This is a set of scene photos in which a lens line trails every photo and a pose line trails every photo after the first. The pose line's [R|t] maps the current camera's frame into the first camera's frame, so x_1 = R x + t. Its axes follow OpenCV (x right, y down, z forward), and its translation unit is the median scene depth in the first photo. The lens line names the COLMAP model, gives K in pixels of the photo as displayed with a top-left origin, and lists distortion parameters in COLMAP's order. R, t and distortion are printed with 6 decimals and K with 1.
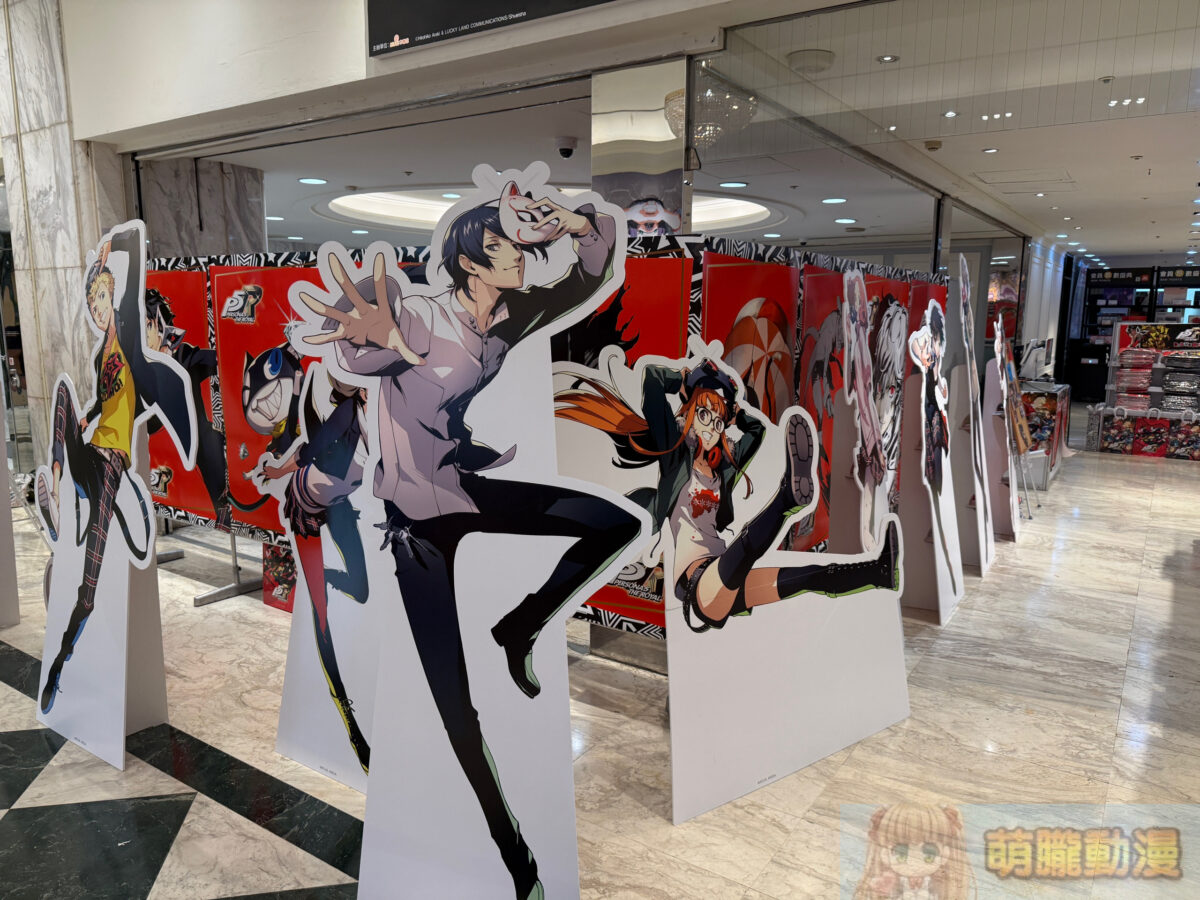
lens RADIAL K [[848.6, 0, 595.8], [0, 848.6, 452.7], [0, 0, 1]] dist [0.024994, -0.033745]
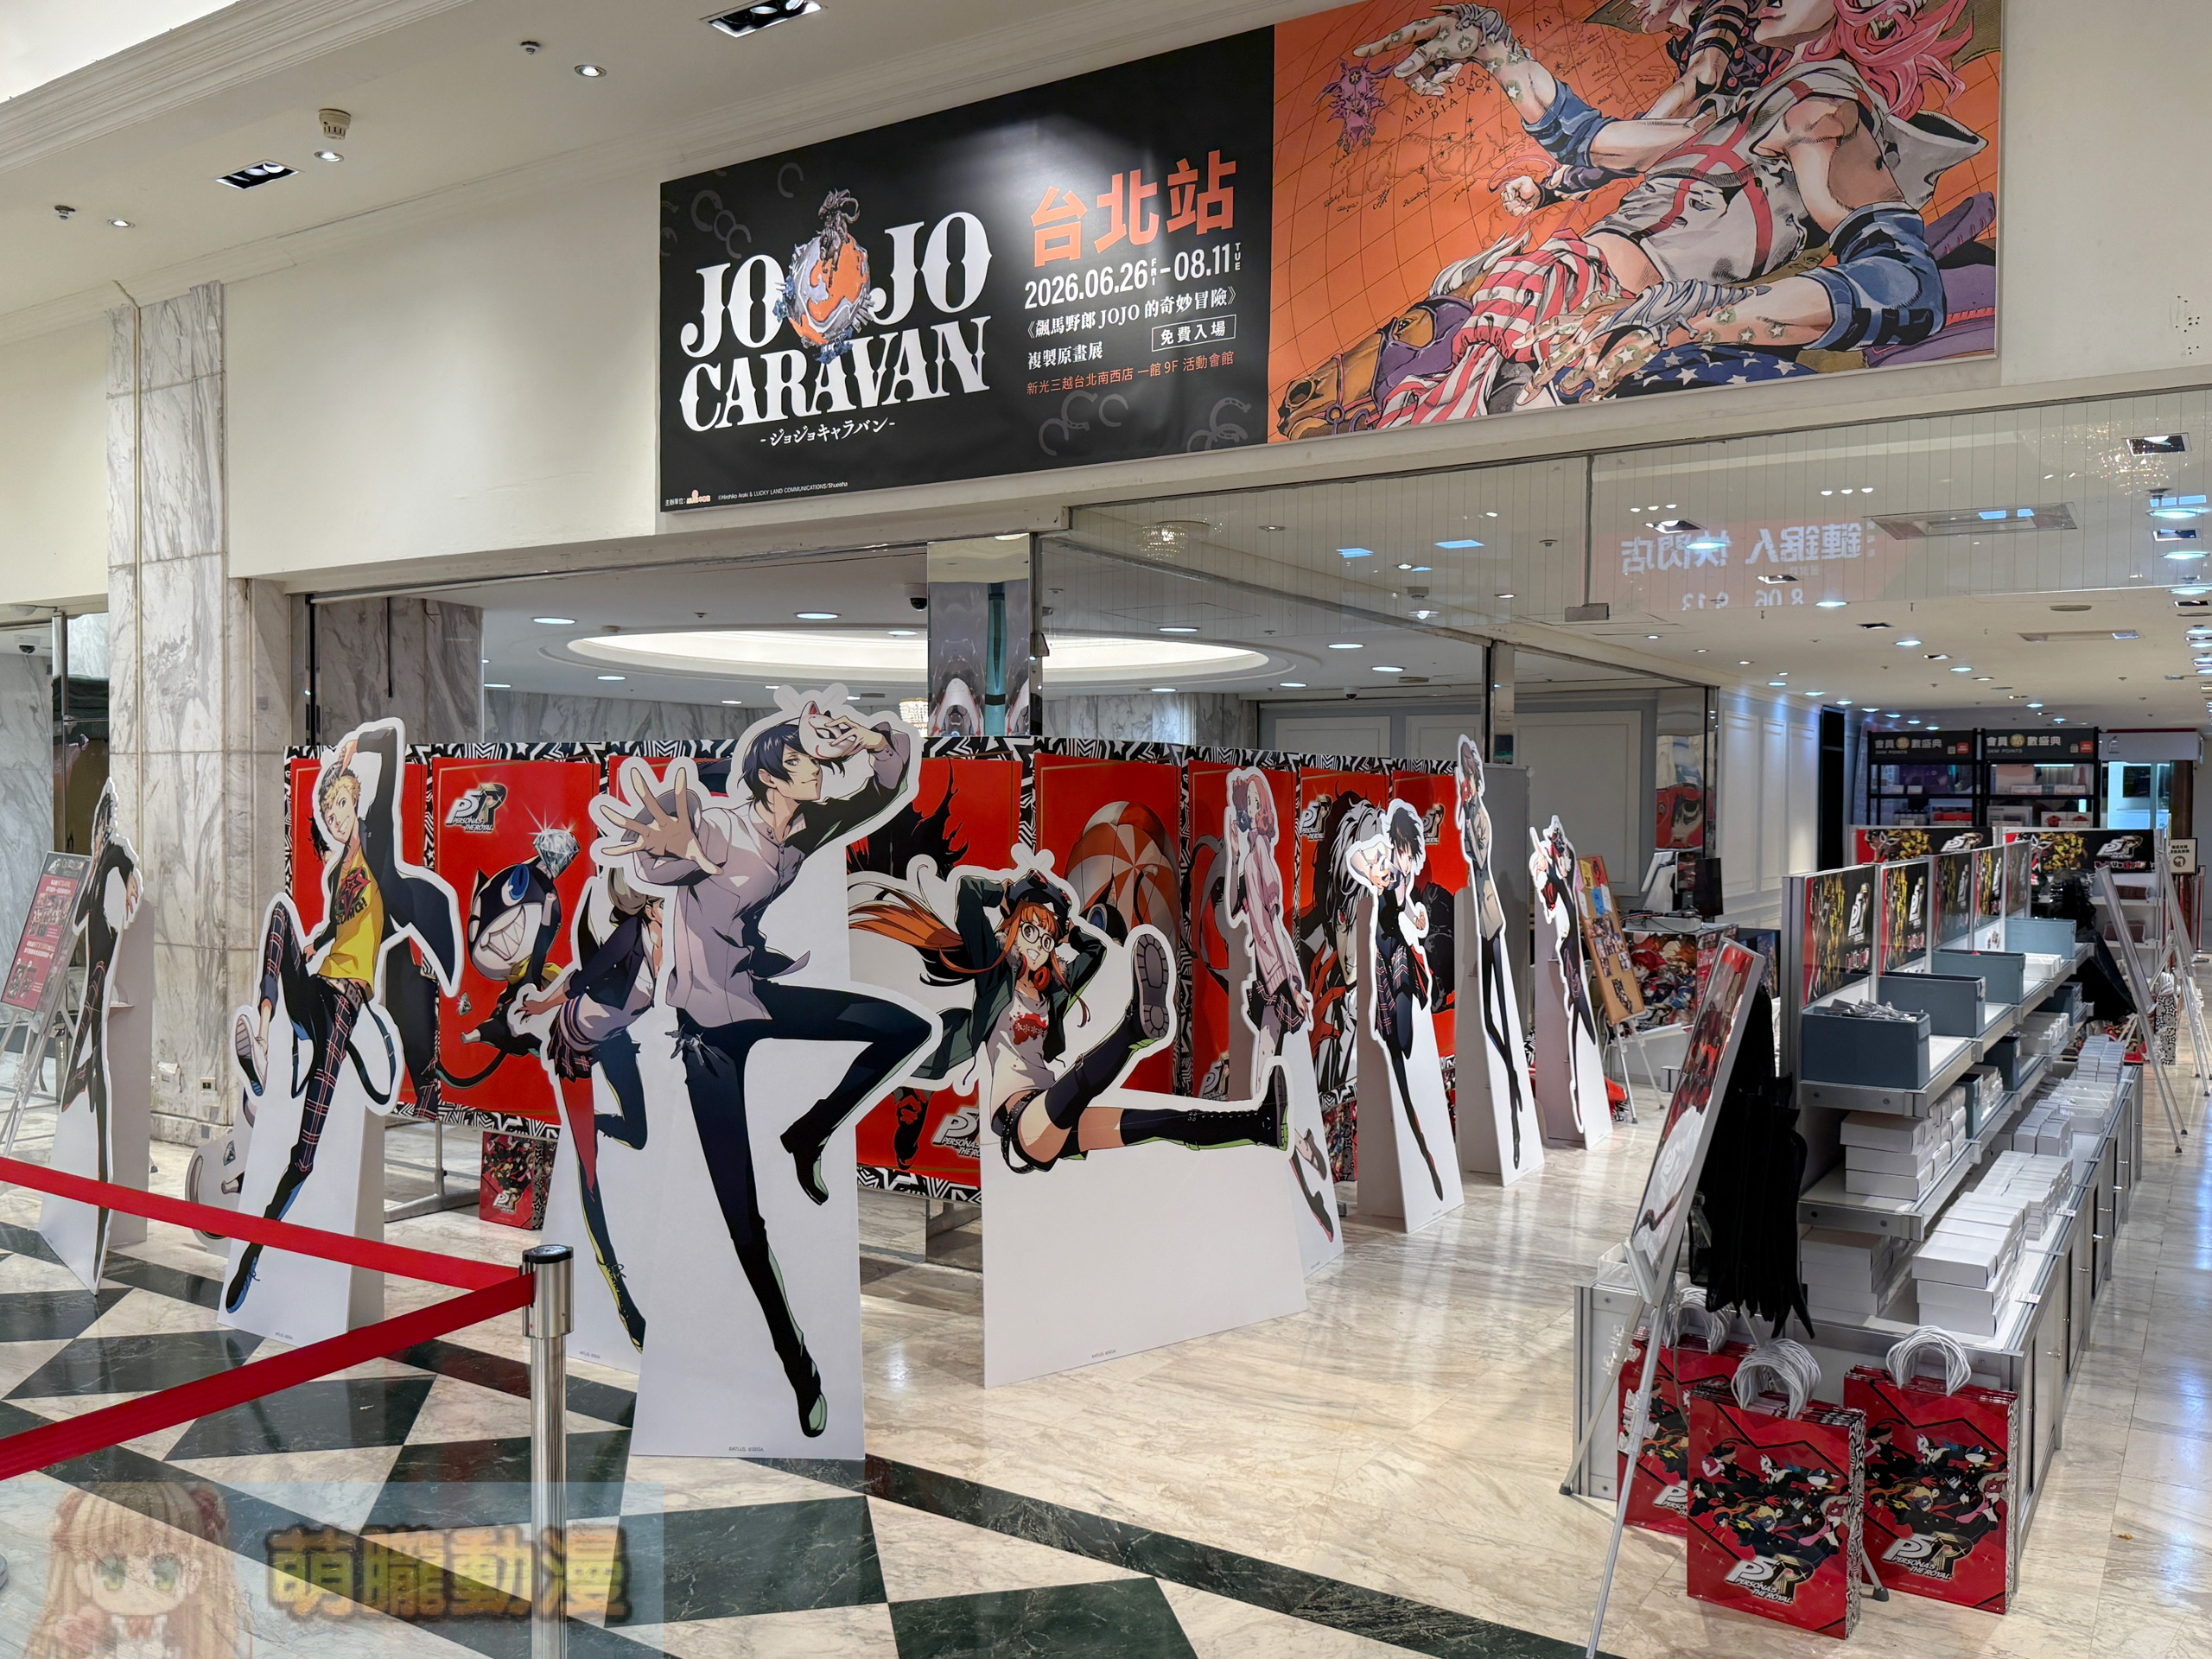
lens RADIAL K [[1743.8, 0, 1118.0], [0, 1743.8, 808.9], [0, 0, 1]] dist [0.059370, -0.077636]
pose [[0.999464, -0.001436, 0.032720, 0.140893], [0.006627, 0.987243, -0.159081, 0.107236], [-0.032074, 0.159213, 0.986723, -0.755404]]
